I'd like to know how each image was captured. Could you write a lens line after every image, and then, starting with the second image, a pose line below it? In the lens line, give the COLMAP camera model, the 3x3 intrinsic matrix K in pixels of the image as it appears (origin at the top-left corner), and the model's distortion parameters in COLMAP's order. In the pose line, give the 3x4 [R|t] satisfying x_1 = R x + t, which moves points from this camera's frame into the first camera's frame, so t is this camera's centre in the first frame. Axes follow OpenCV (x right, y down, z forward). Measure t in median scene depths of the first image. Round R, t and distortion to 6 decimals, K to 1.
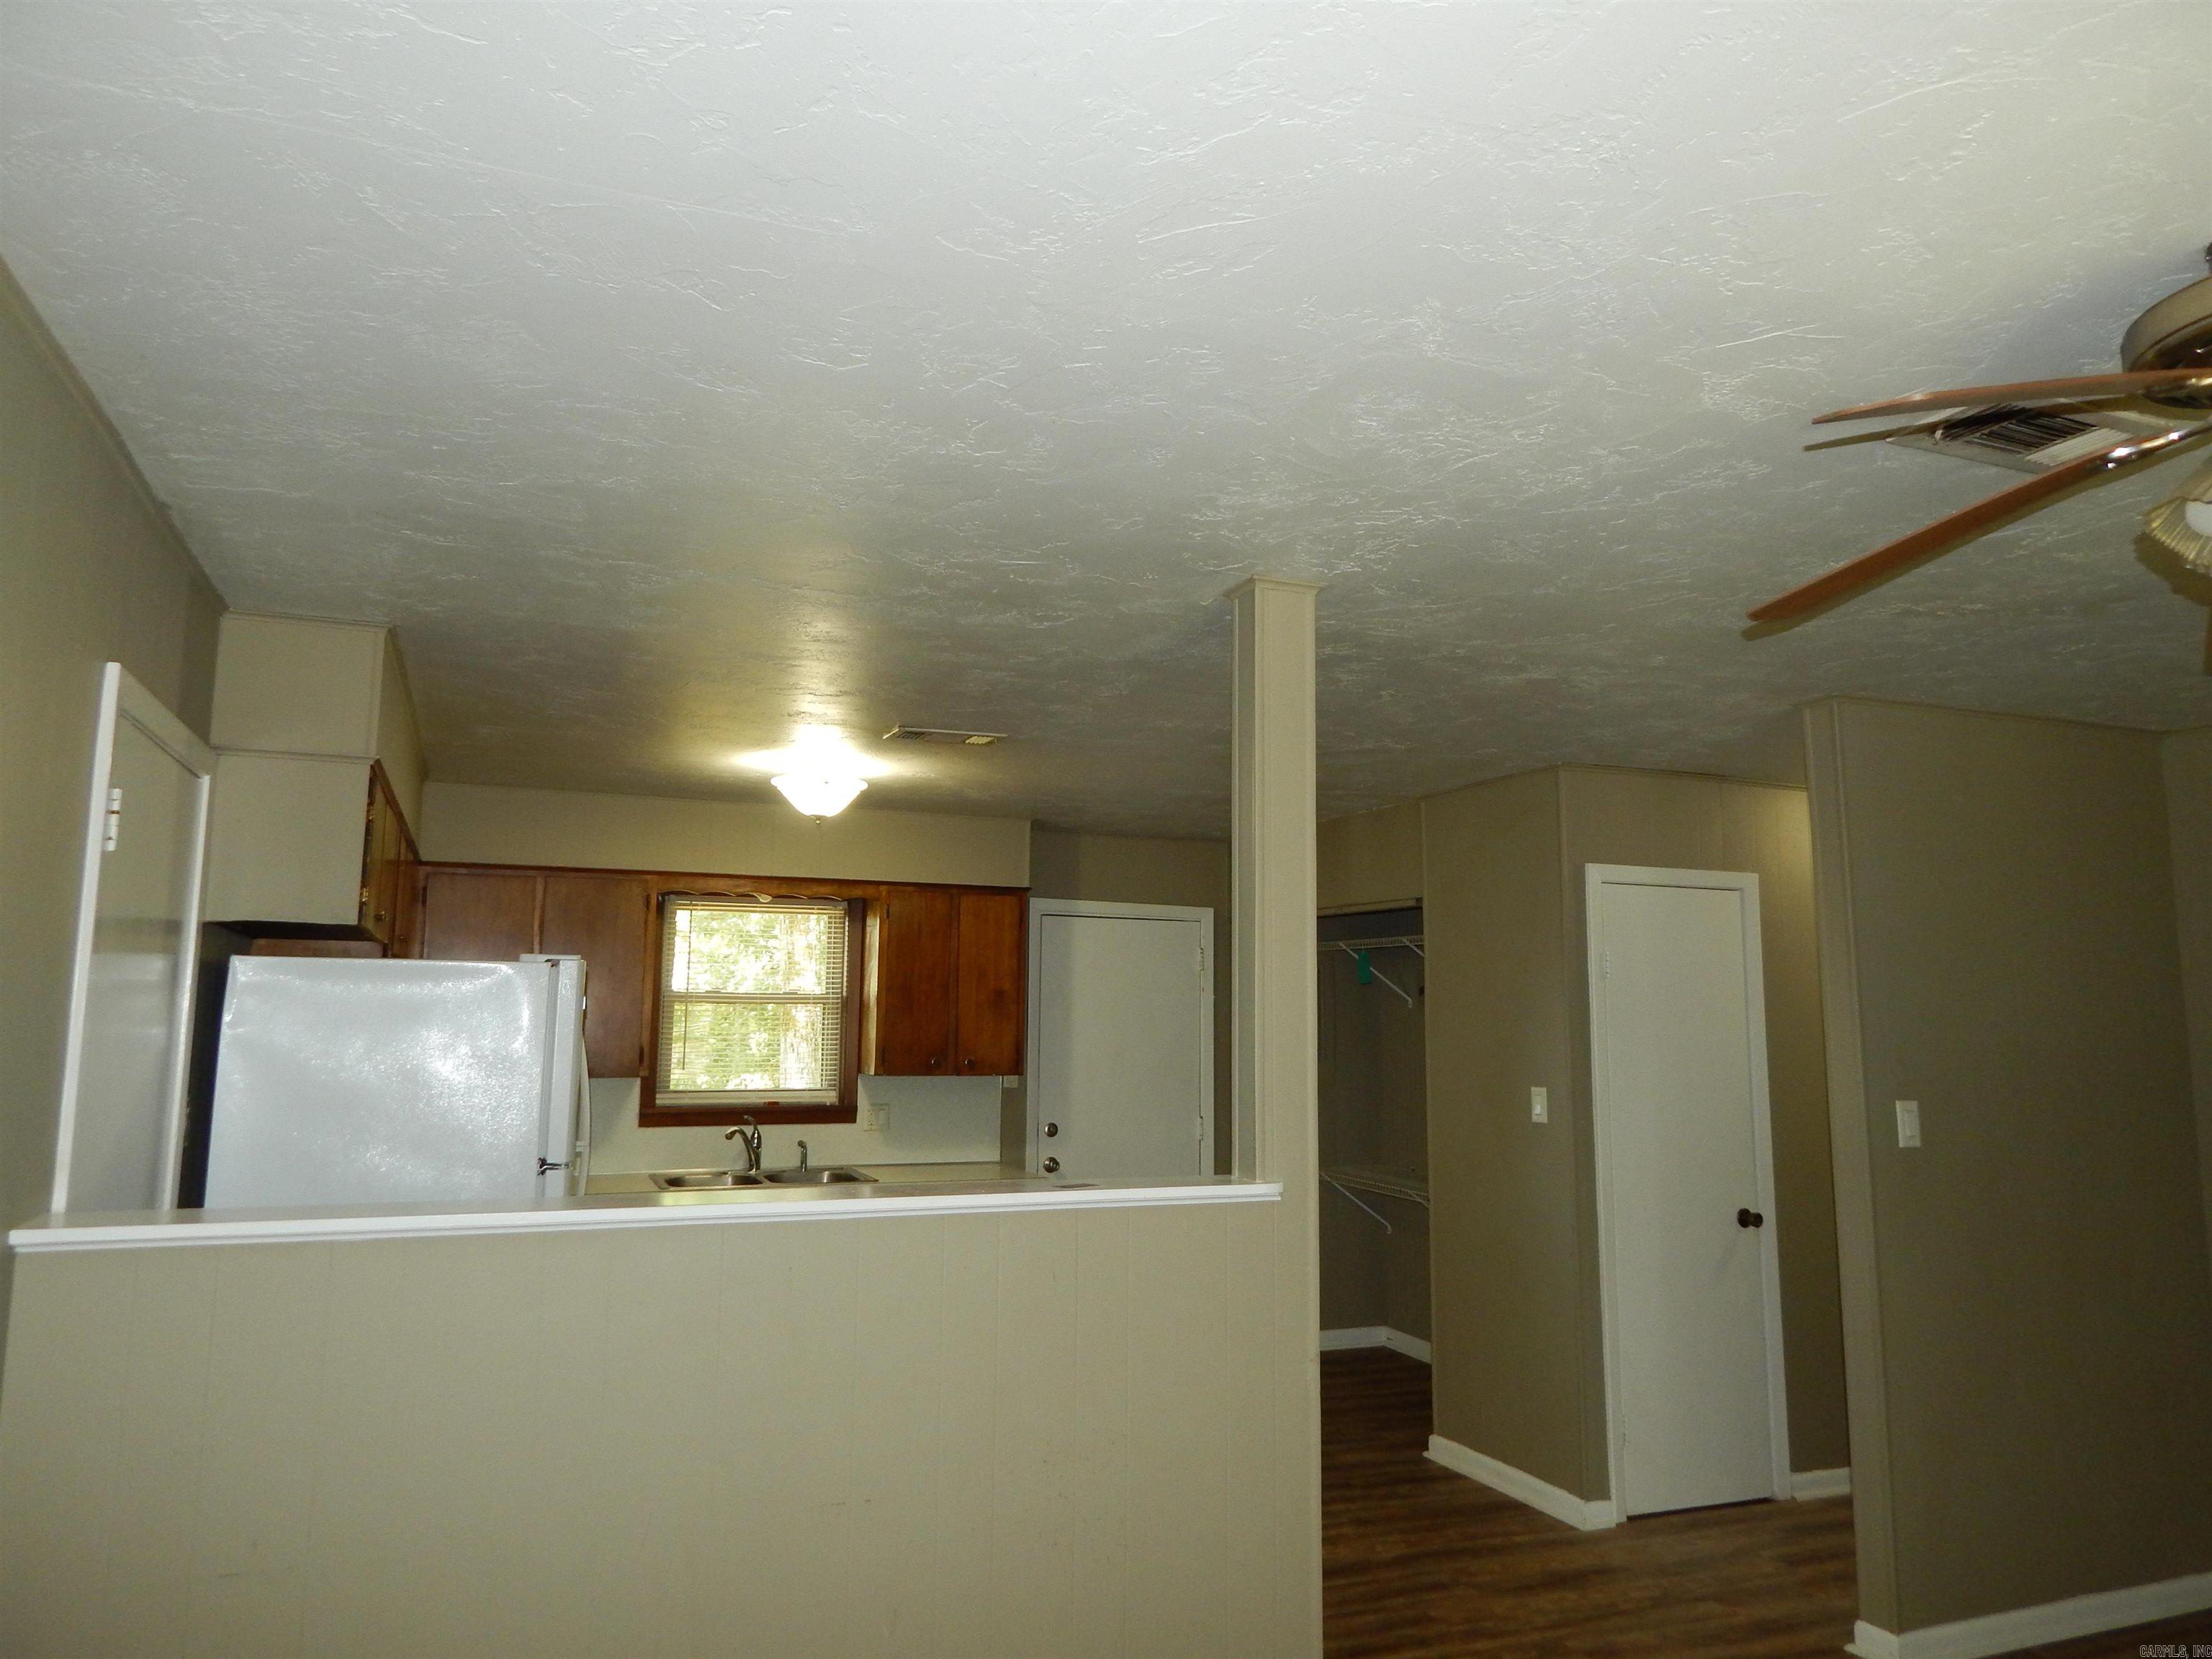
lens RADIAL K [[1461.7, 0, 1102.3], [0, 1461.7, 826.1], [0, 0, 1]] dist [0.007317, -0.006545]
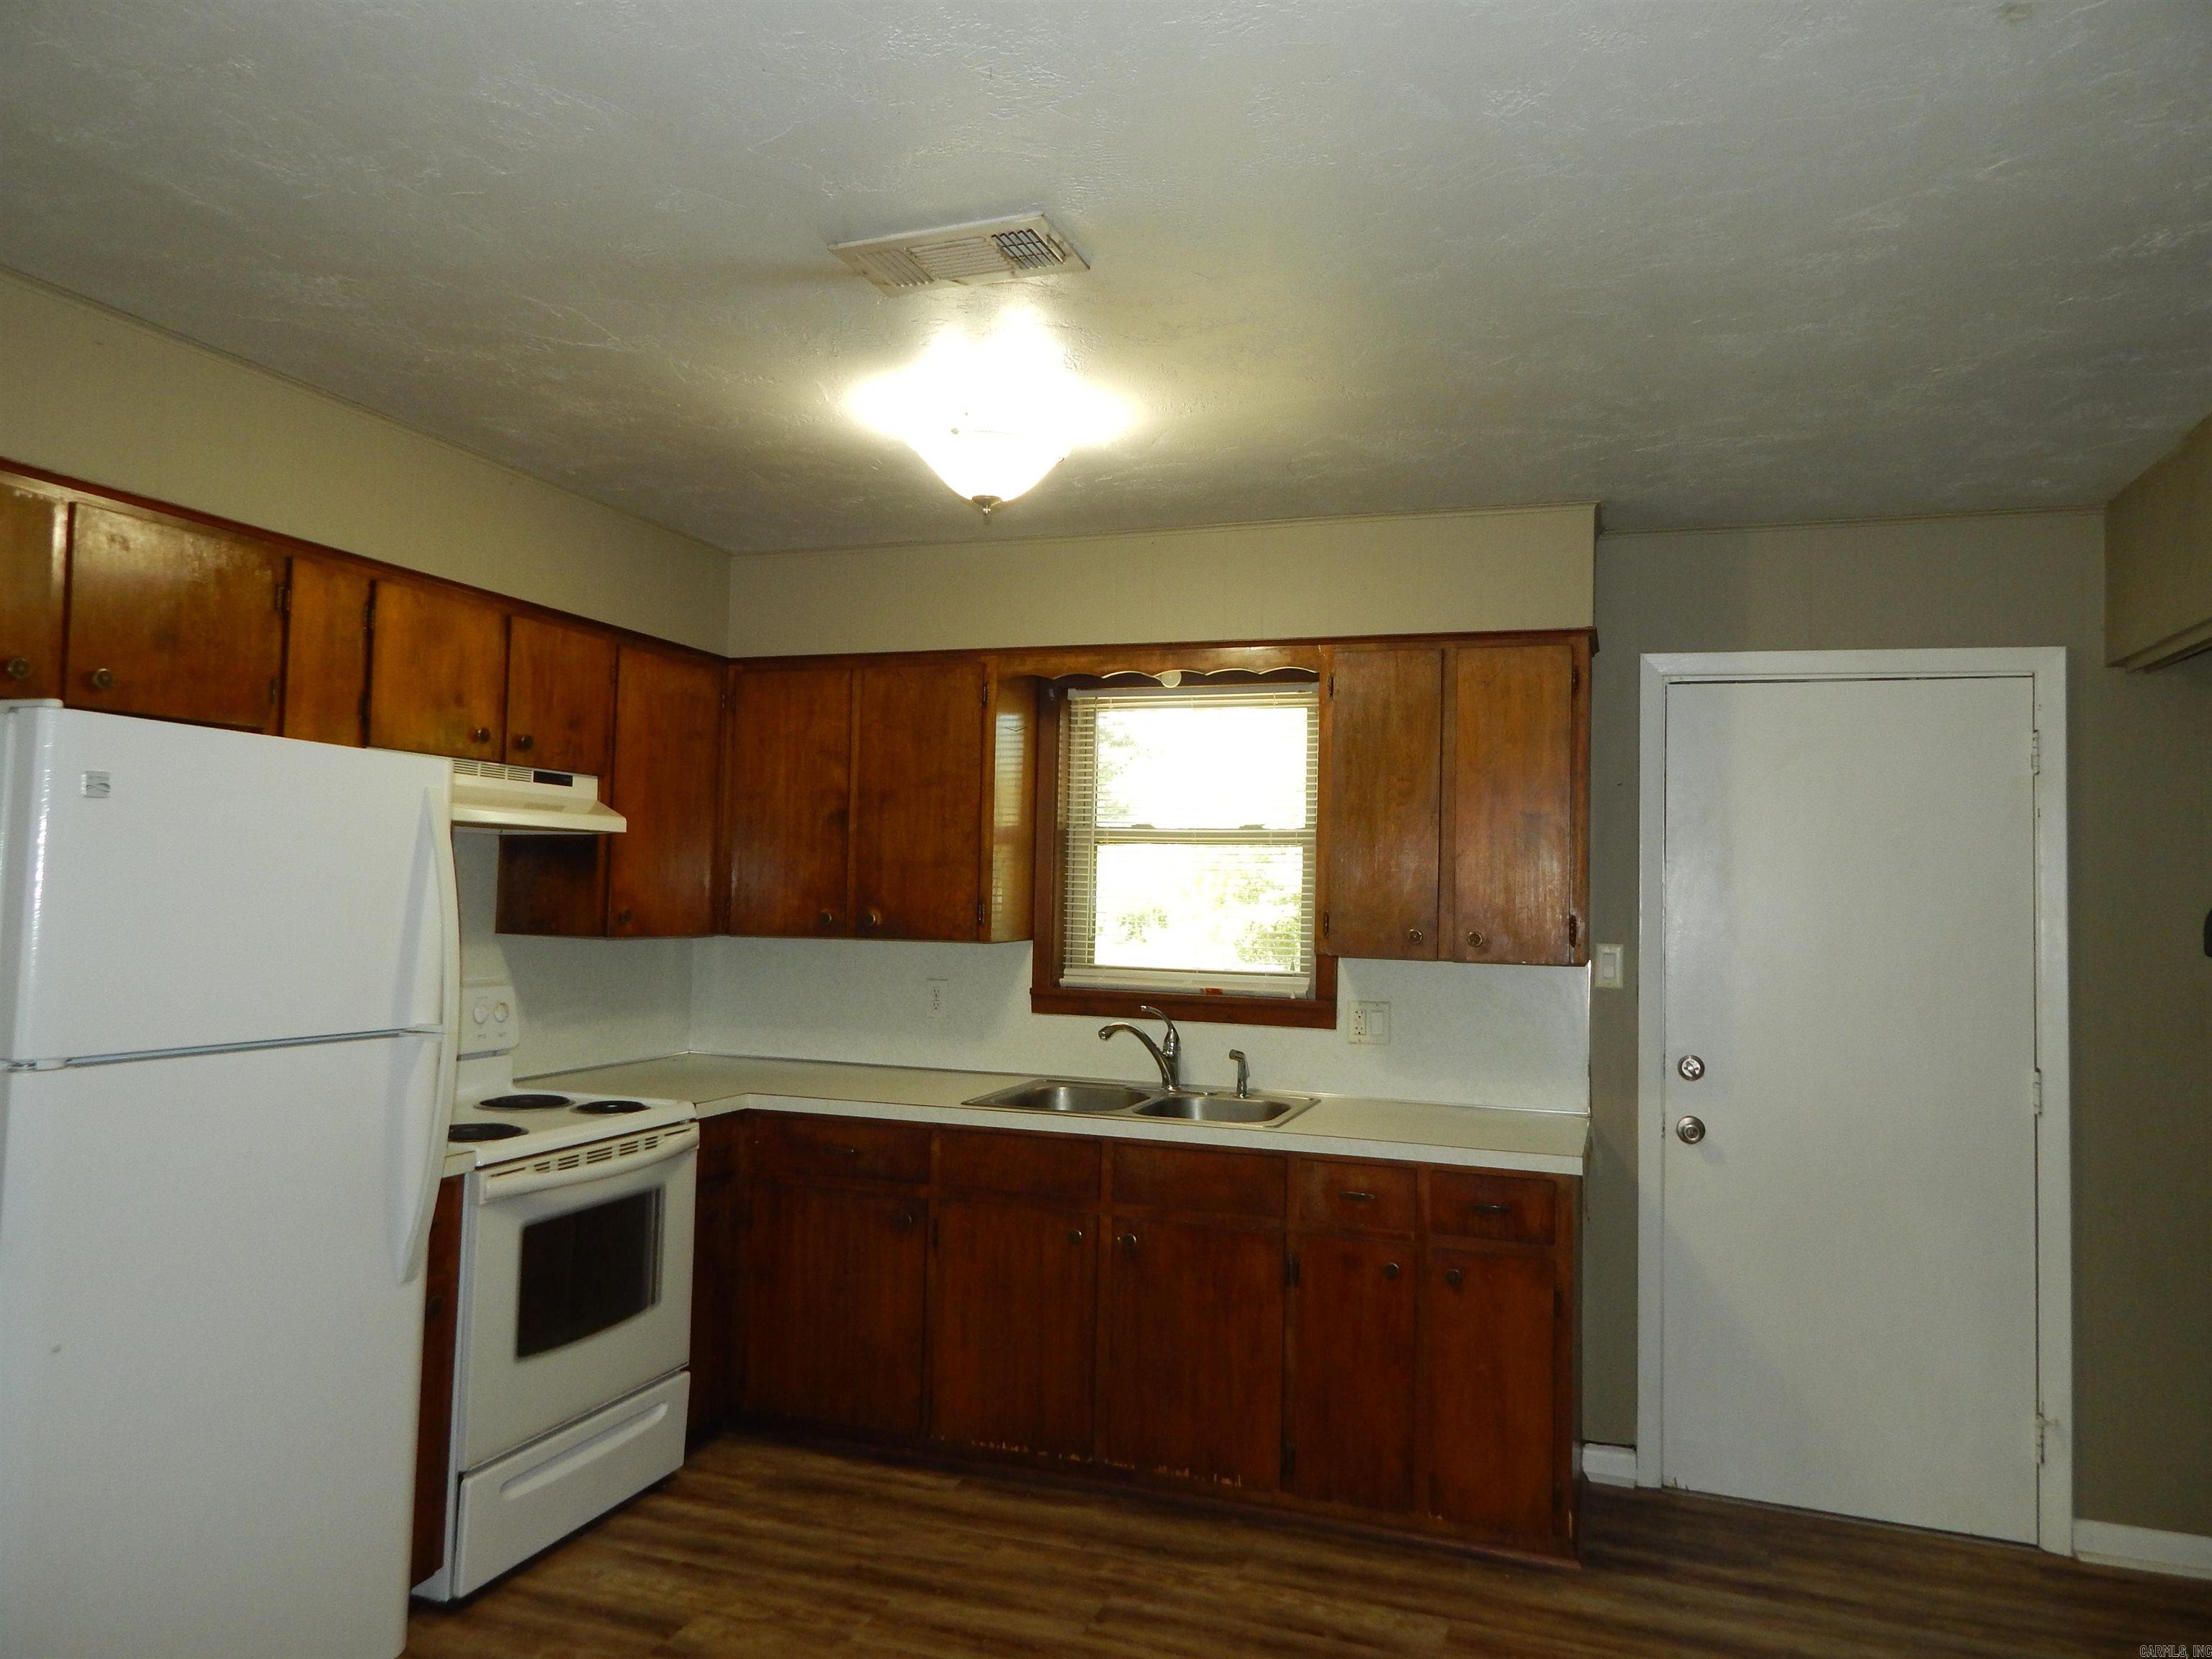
lens RADIAL K [[1461.7, 0, 1114.4], [0, 1461.7, 842.5], [0, 0, 1]] dist [0.007317, -0.006545]
pose [[0.743236, -0.015076, -0.668860, 0.187631], [0.070145, 0.995992, 0.055497, 0.081319], [0.665342, -0.088165, 0.741314, 0.478584]]
